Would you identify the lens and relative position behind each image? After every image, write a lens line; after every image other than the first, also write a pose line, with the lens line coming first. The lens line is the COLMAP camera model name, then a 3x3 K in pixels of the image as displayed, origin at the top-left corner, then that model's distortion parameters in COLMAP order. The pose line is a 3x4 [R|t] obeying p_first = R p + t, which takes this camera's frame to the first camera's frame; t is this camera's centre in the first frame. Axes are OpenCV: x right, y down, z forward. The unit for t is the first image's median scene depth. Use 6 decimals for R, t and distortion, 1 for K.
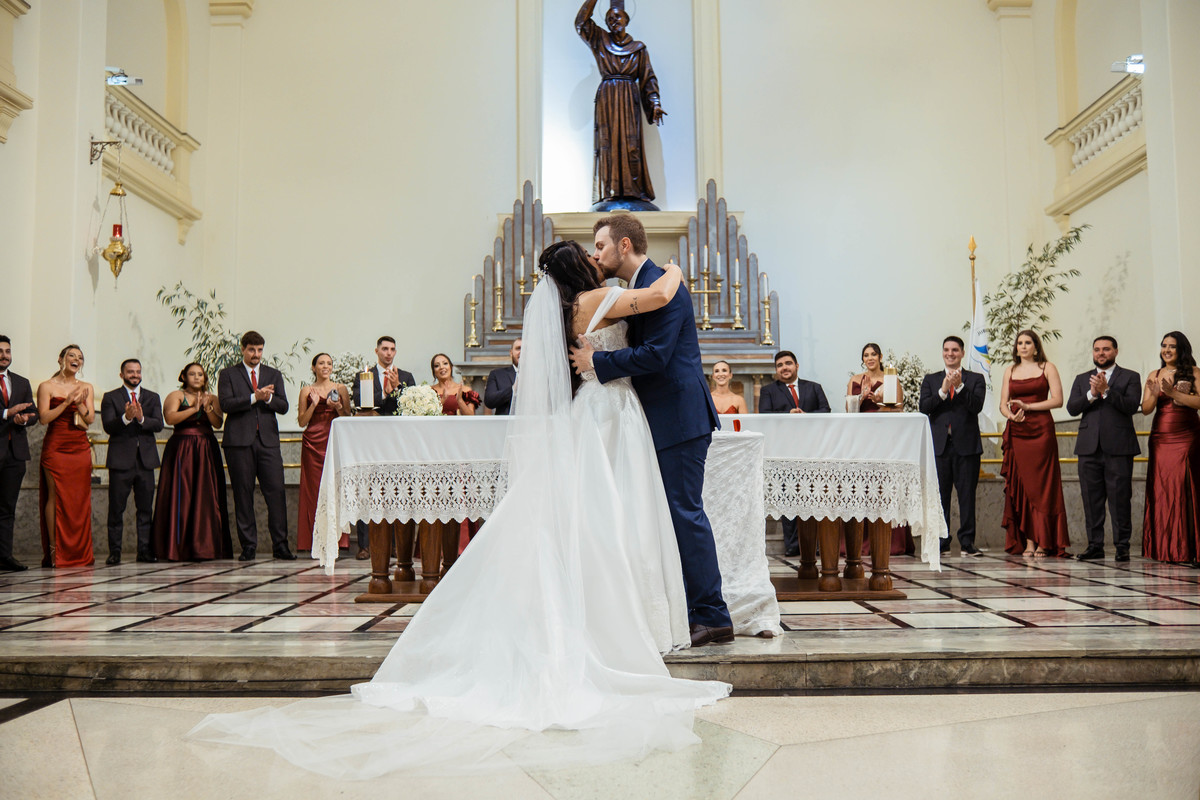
lens RADIAL K [[1231.9, 0, 600.0], [0, 1231.9, 400.0], [0, 0, 1]] dist [-0.127215, 0.000814]
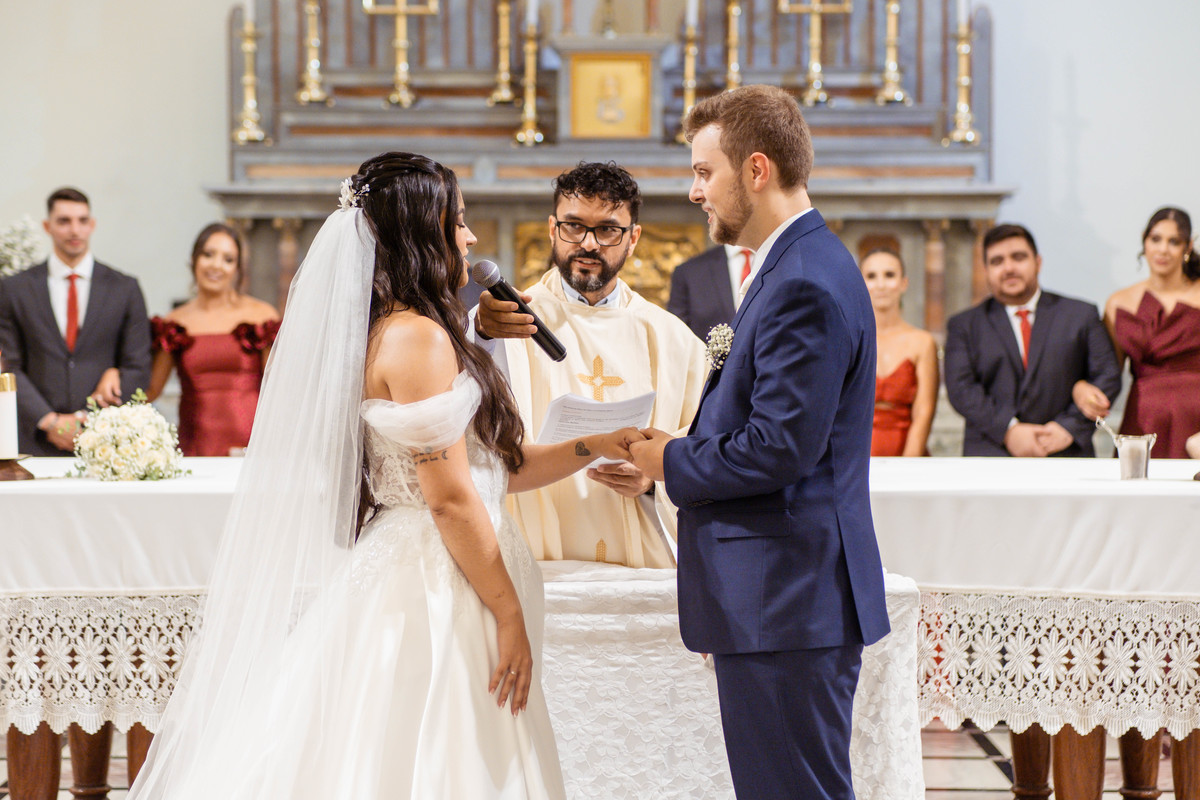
lens RADIAL K [[3020.8, 0, 581.8], [0, 3020.8, 400.6], [0, 0, 1]] dist [0.251585, -0.187886]
pose [[0.999945, 0.007976, 0.006750, 0.002034], [-0.008559, 0.995794, 0.091223, -0.049322], [-0.005994, -0.091276, 0.995808, -0.024827]]
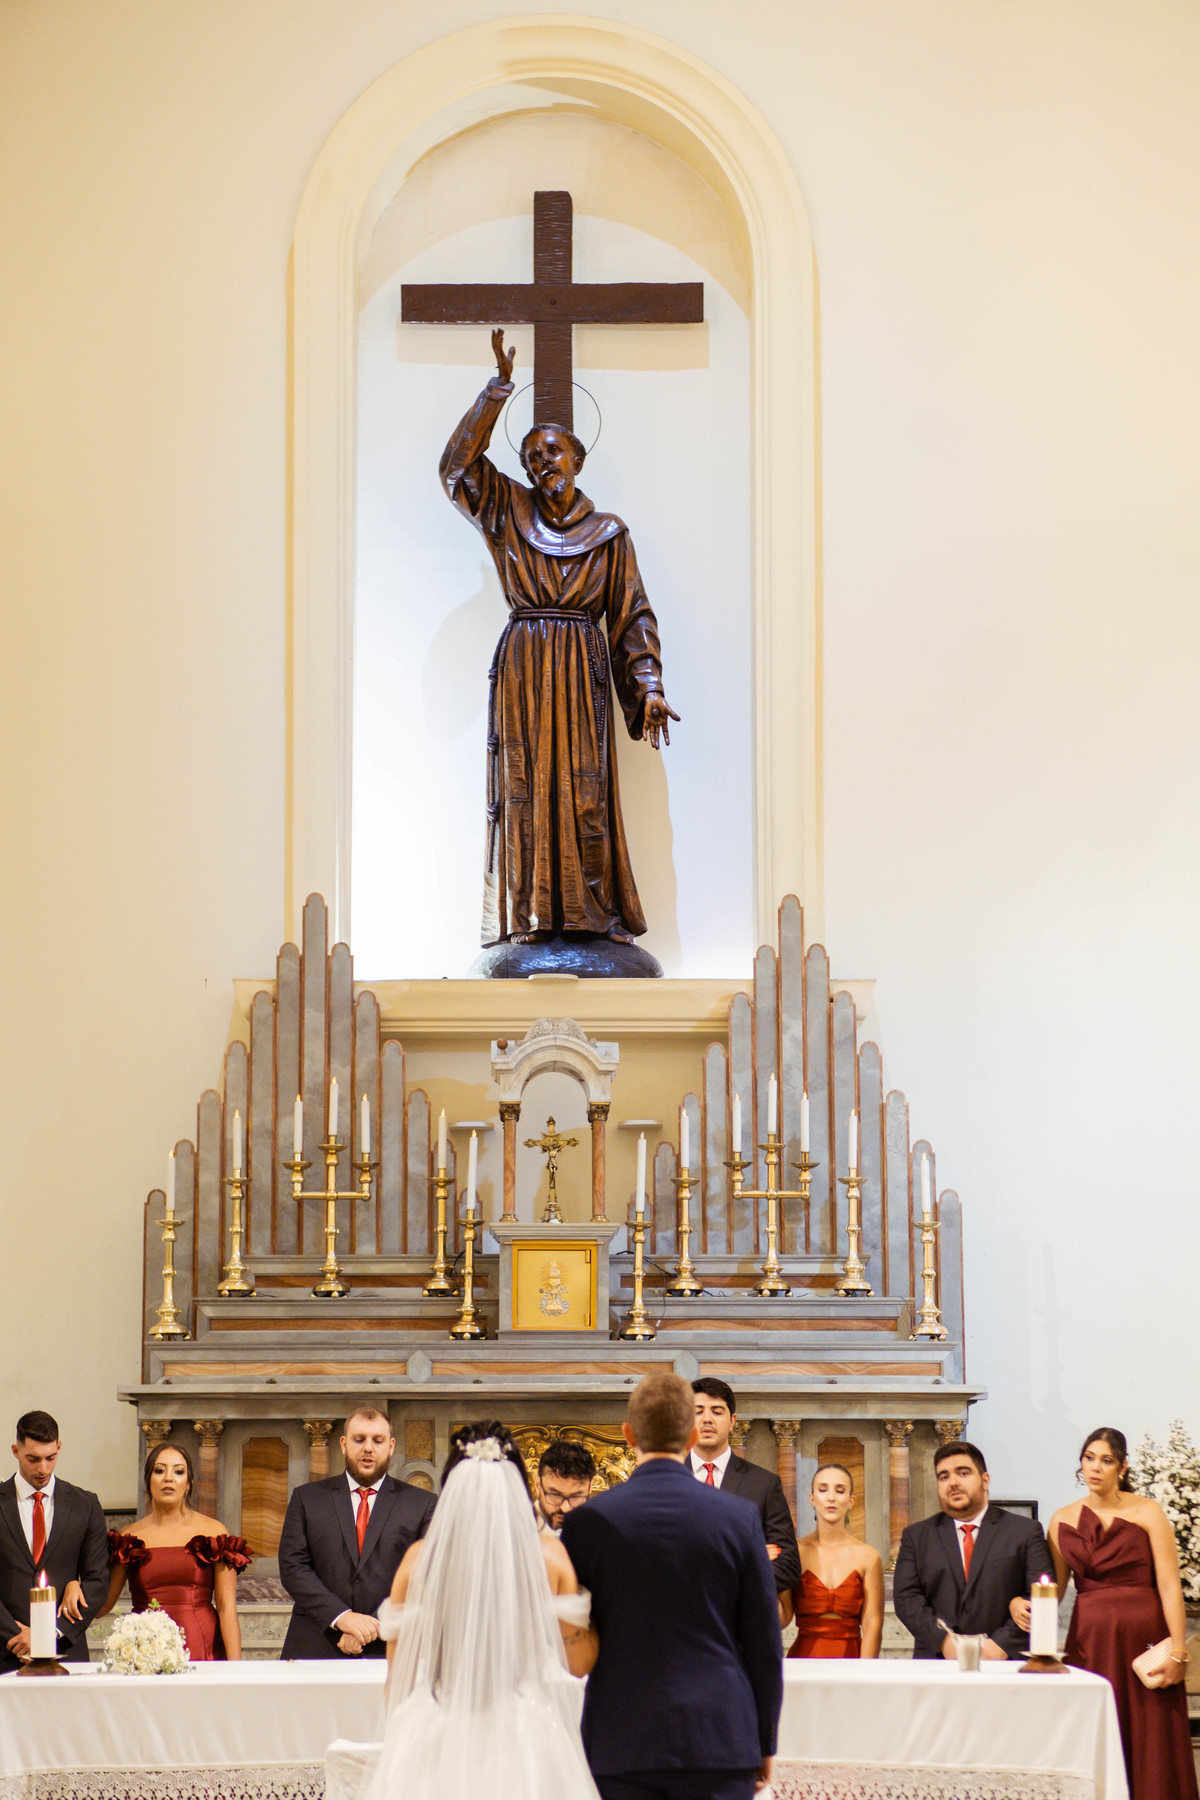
lens RADIAL K [[4531.2, 0, 631.9], [0, 4531.2, 901.5], [0, 0, 1]] dist [0.251585, -0.187886]
pose [[0.999552, 0.010992, 0.027834, 0.001108], [-0.009044, 0.997562, -0.069192, -0.080035], [-0.028527, 0.068909, 0.997215, -0.428312]]
